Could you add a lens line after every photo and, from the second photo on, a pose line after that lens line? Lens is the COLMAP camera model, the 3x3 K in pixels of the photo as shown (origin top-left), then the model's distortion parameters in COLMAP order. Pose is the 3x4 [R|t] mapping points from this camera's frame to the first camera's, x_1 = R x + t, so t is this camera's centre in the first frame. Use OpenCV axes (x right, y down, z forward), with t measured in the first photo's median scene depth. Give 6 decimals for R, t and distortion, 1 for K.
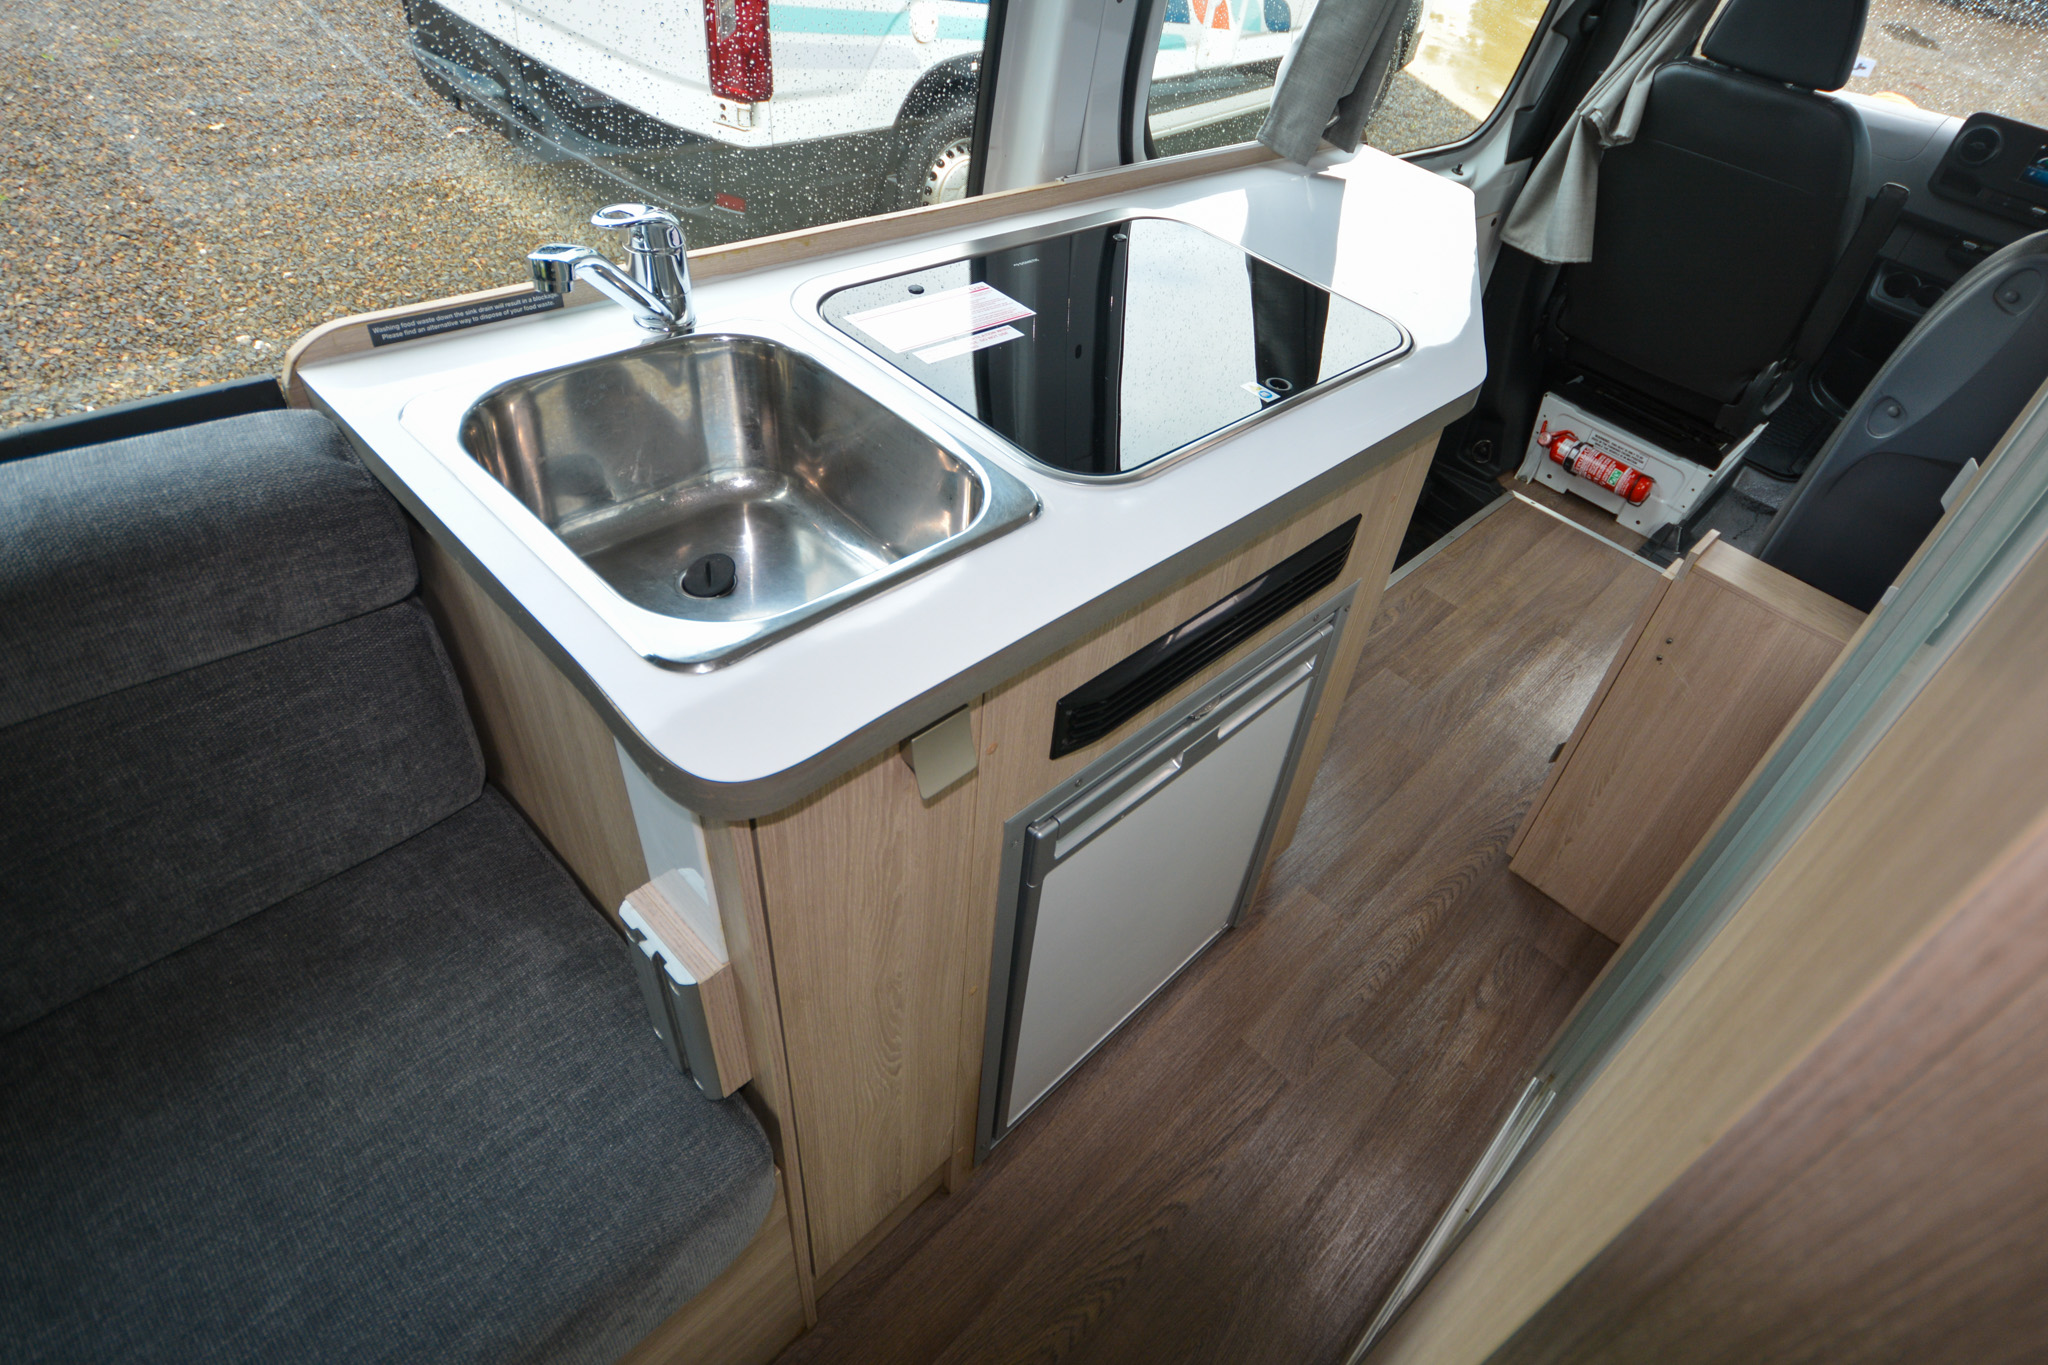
lens RADIAL K [[1107.2, 0, 1145.5], [0, 1107.2, 630.7], [0, 0, 1]] dist [0.001069, 0.000492]
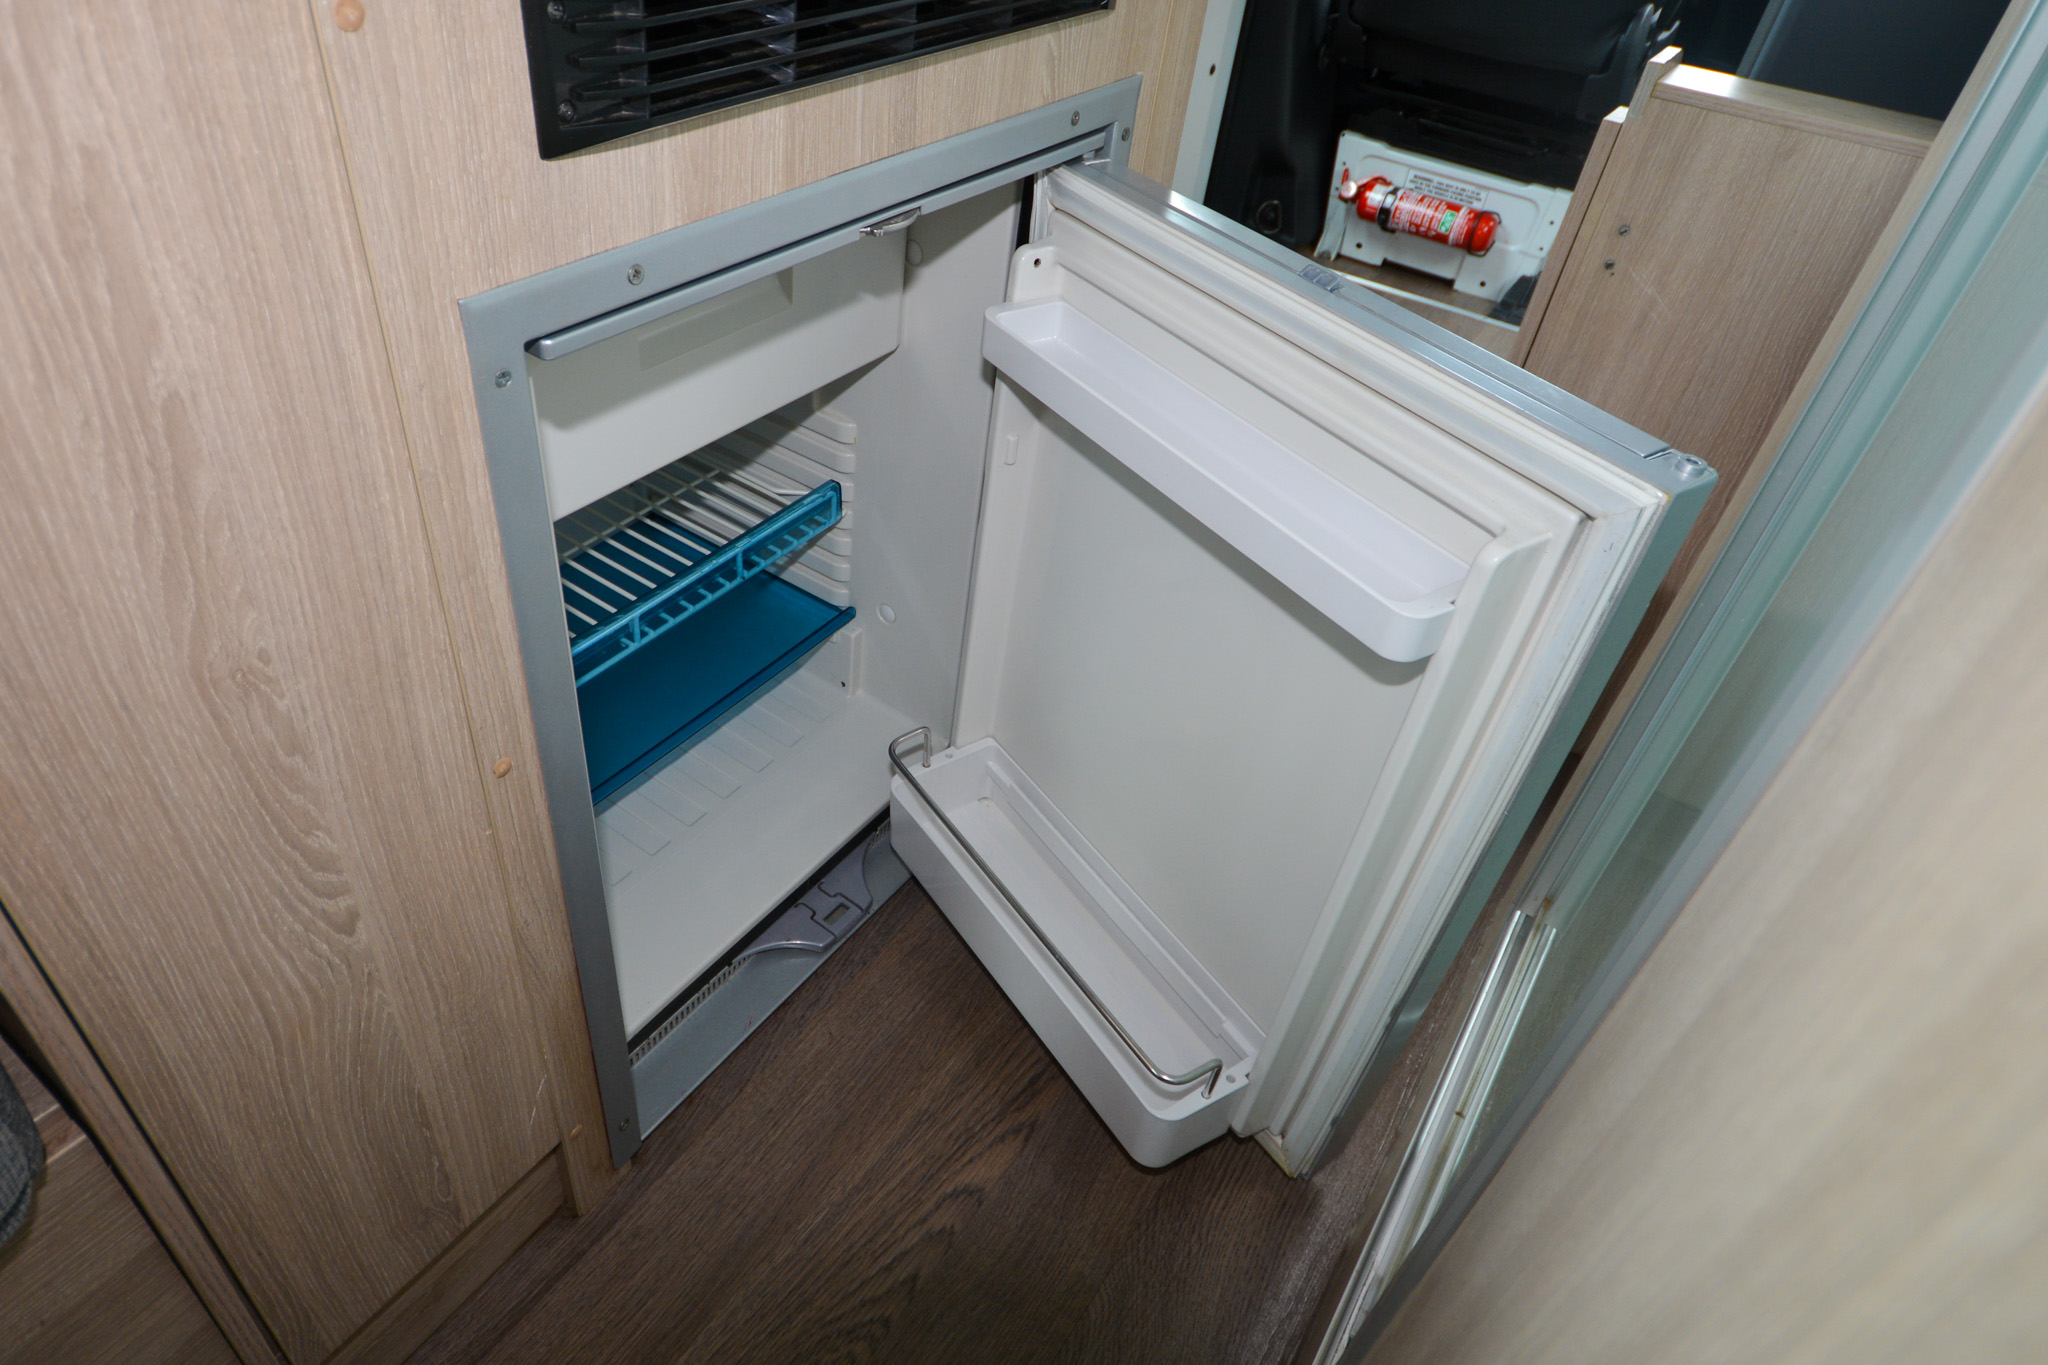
lens RADIAL K [[1234.6, 0, 932.0], [0, 1234.6, 652.1], [0, 0, 1]] dist [-0.001766, -0.000680]
pose [[0.992465, -0.118505, 0.031147, 0.021491], [0.118941, 0.992823, -0.012511, 0.213036], [-0.029441, 0.016122, 0.999437, 0.296680]]
